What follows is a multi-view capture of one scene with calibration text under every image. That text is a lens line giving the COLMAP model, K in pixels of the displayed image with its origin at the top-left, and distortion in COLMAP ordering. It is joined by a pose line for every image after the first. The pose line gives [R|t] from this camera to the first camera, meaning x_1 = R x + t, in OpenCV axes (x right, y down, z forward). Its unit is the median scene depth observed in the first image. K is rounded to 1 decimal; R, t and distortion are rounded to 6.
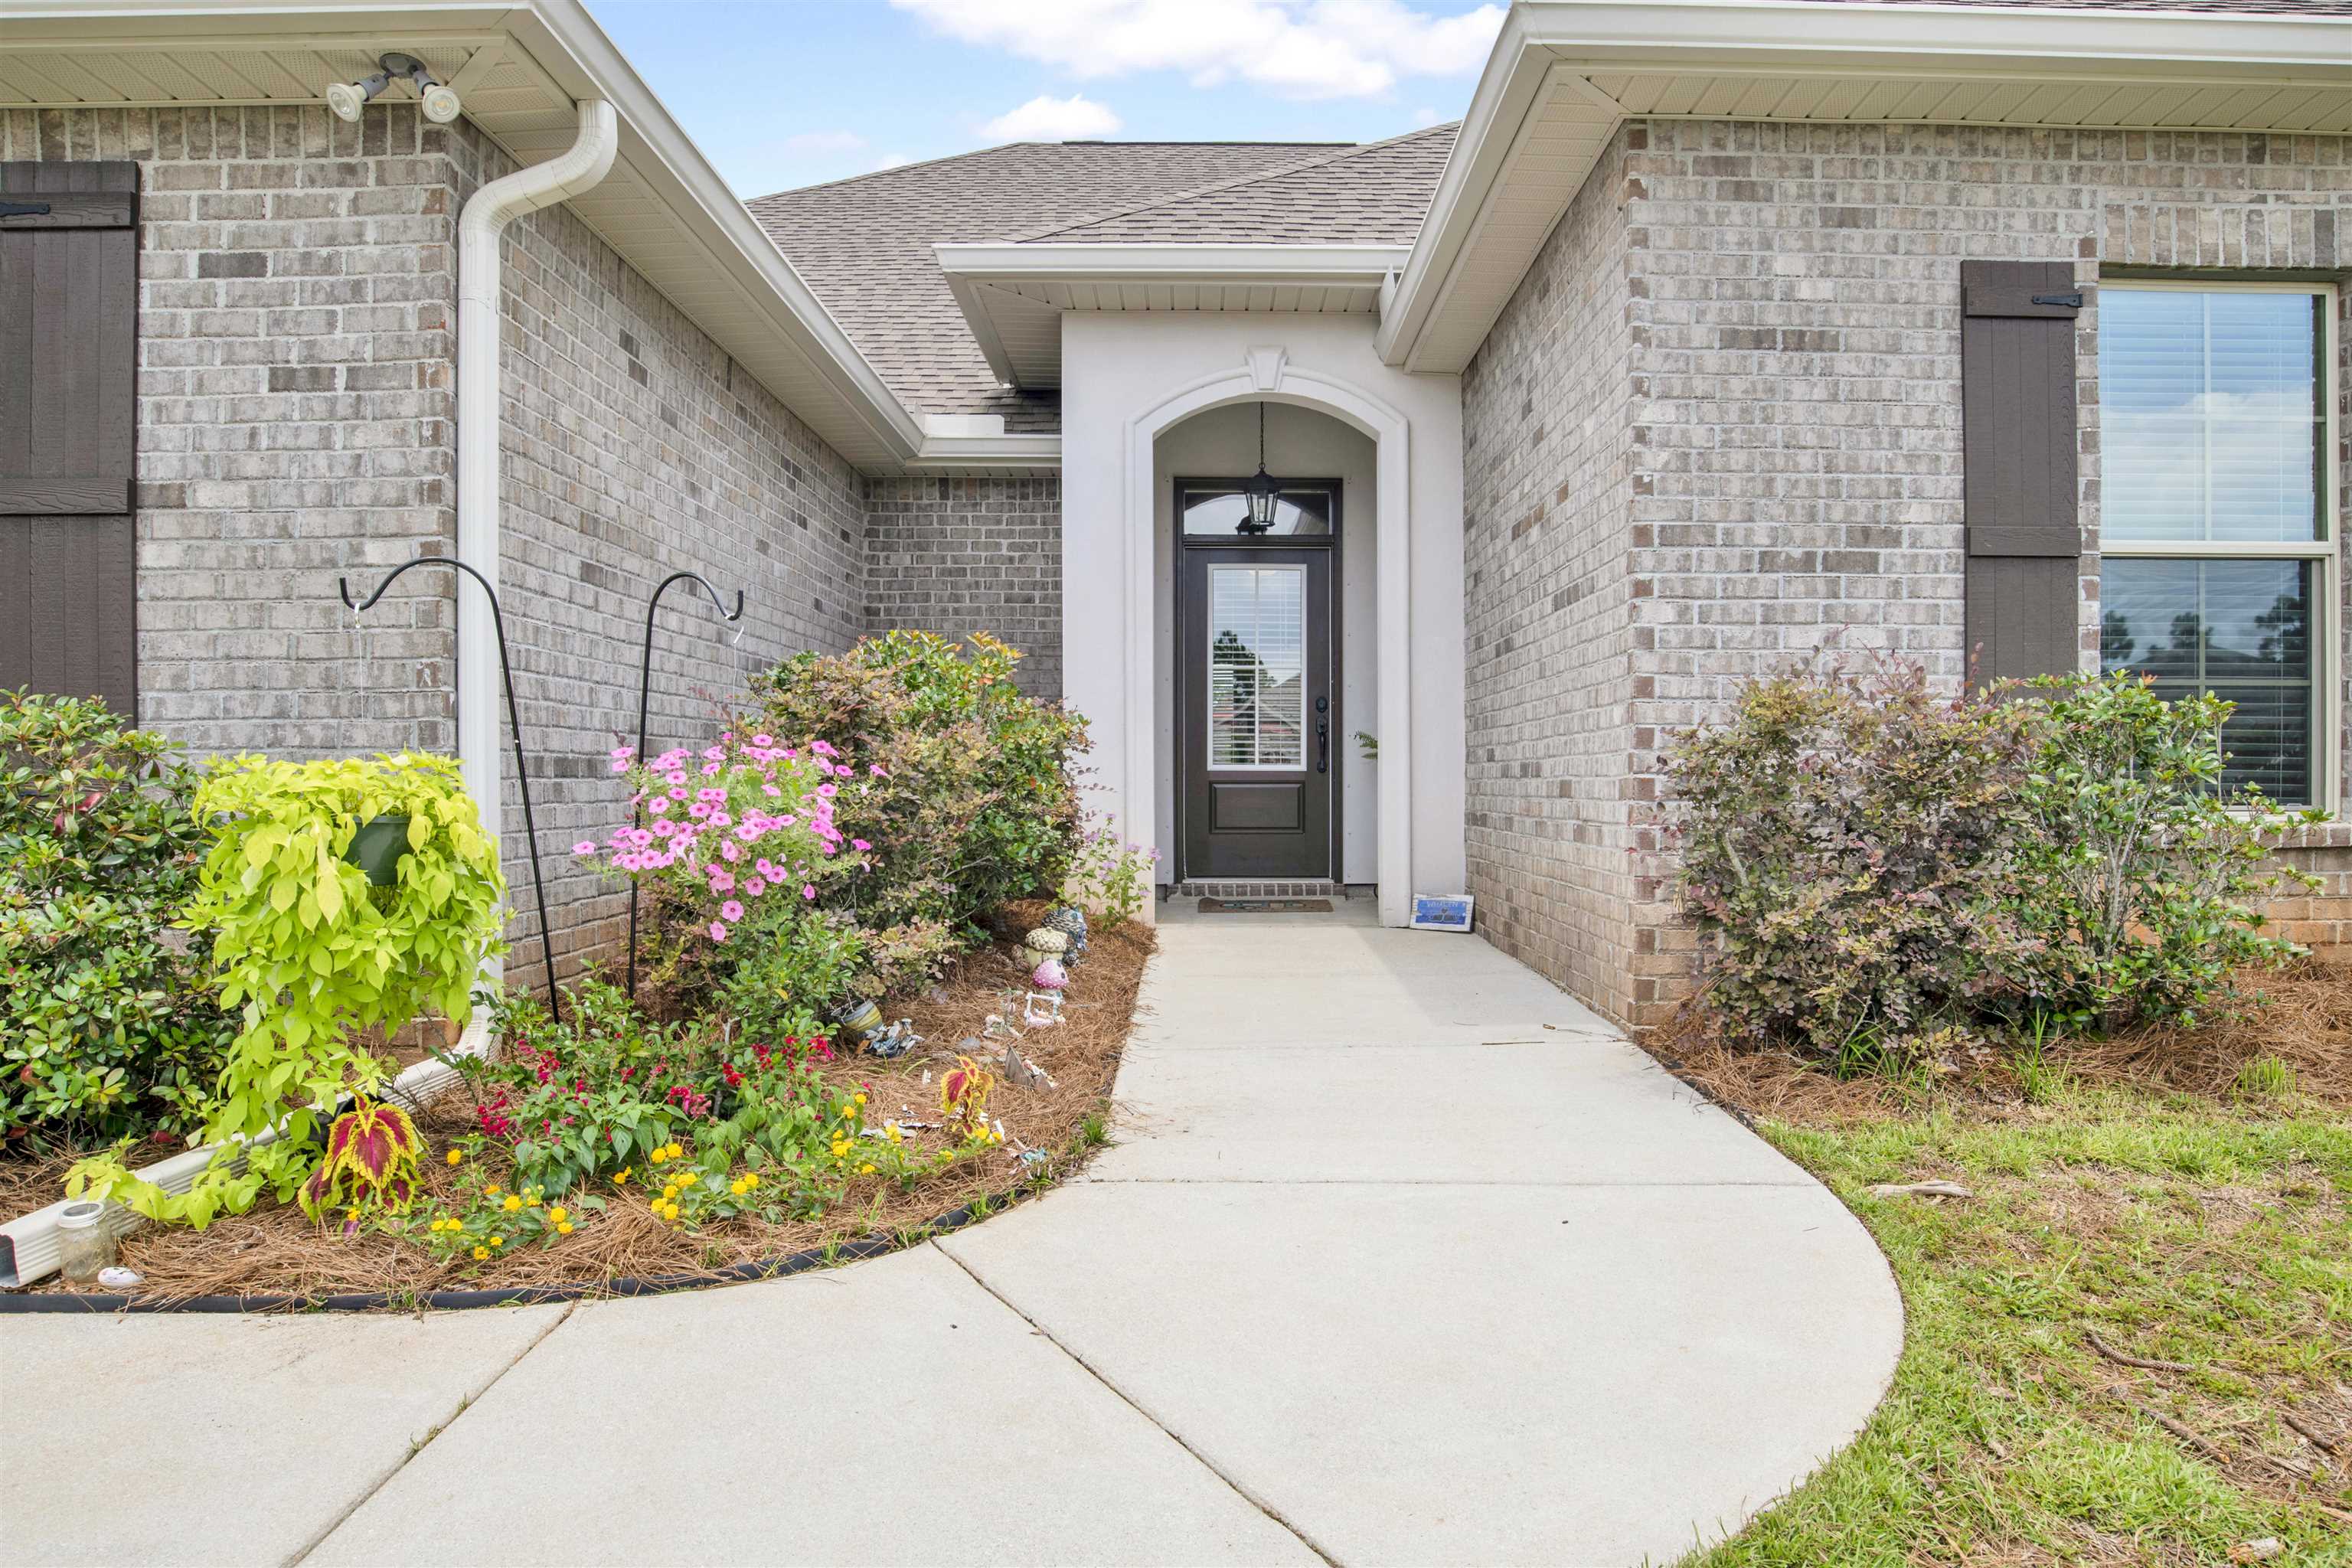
lens RADIAL K [[1775.7, 0, 1178.8], [0, 1775.7, 809.5], [0, 0, 1]] dist [0.009030, 0.000171]
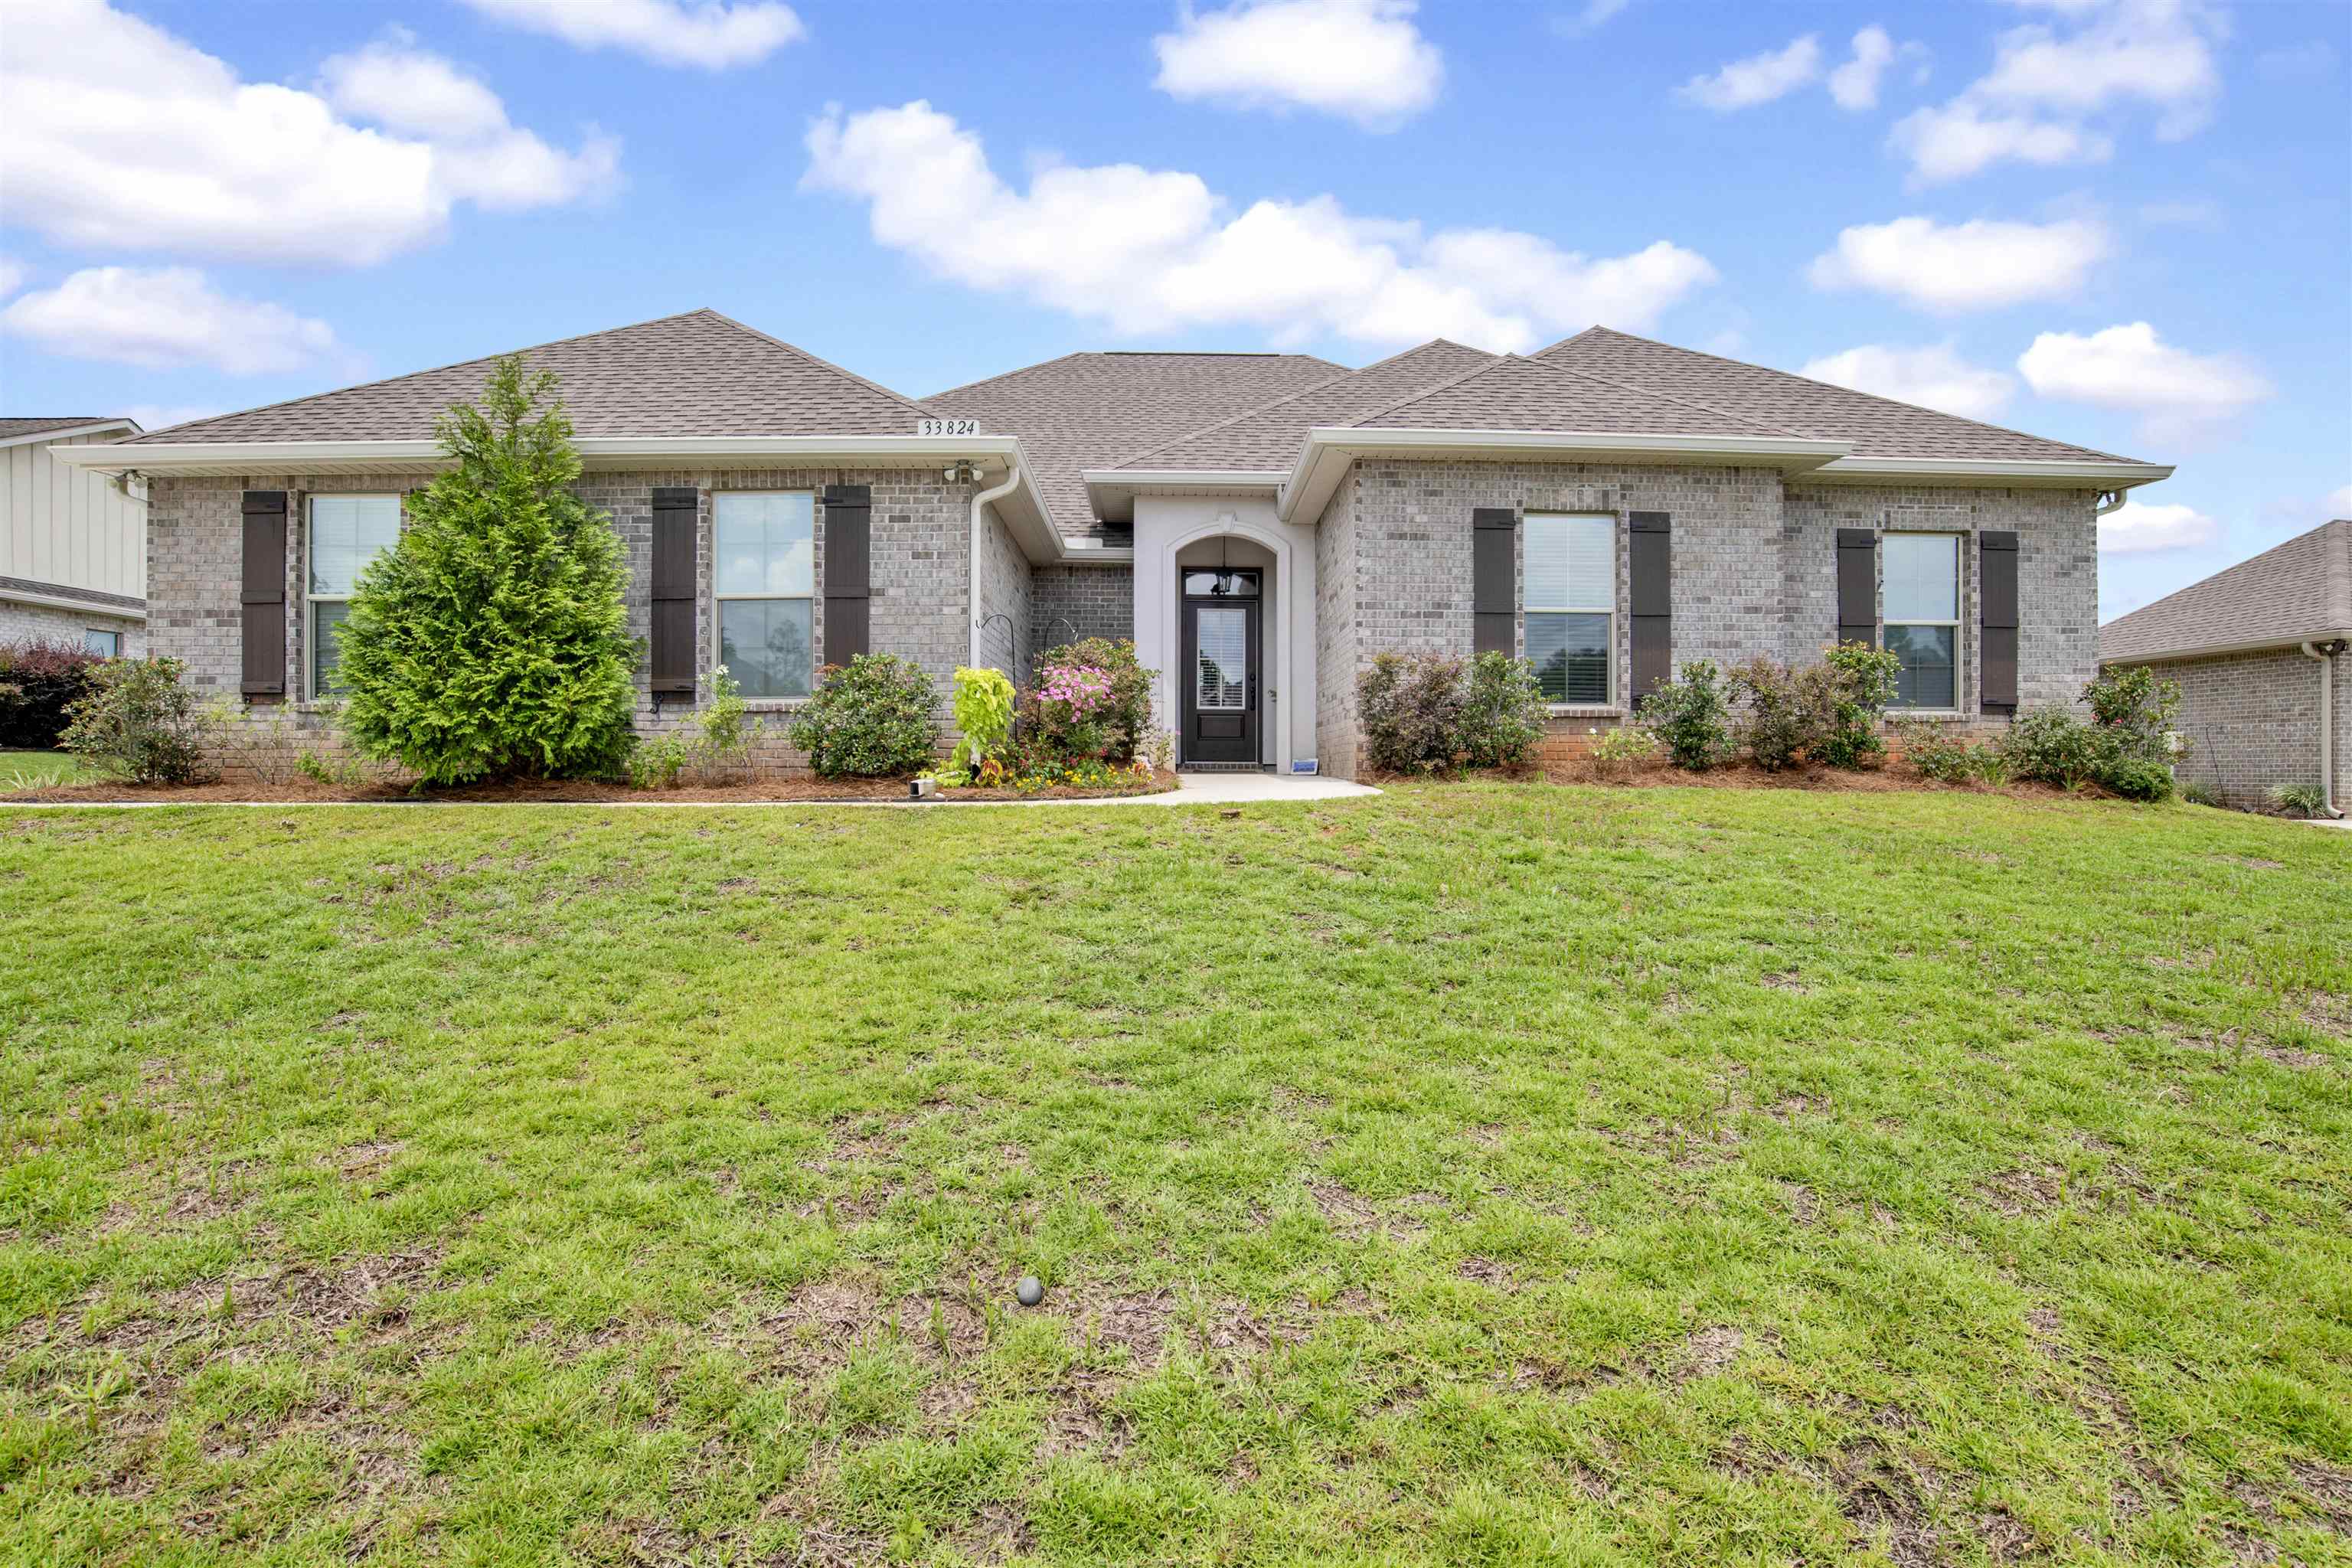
lens RADIAL K [[1252.0, 0, 1173.0], [0, 1252.0, 783.1], [0, 0, 1]] dist [0.004886, 0.001402]
pose [[0.999940, 0.004722, 0.009887, -0.054426], [-0.004802, 0.999956, 0.008033, 0.112260], [-0.009848, -0.008080, 0.999919, -0.970981]]
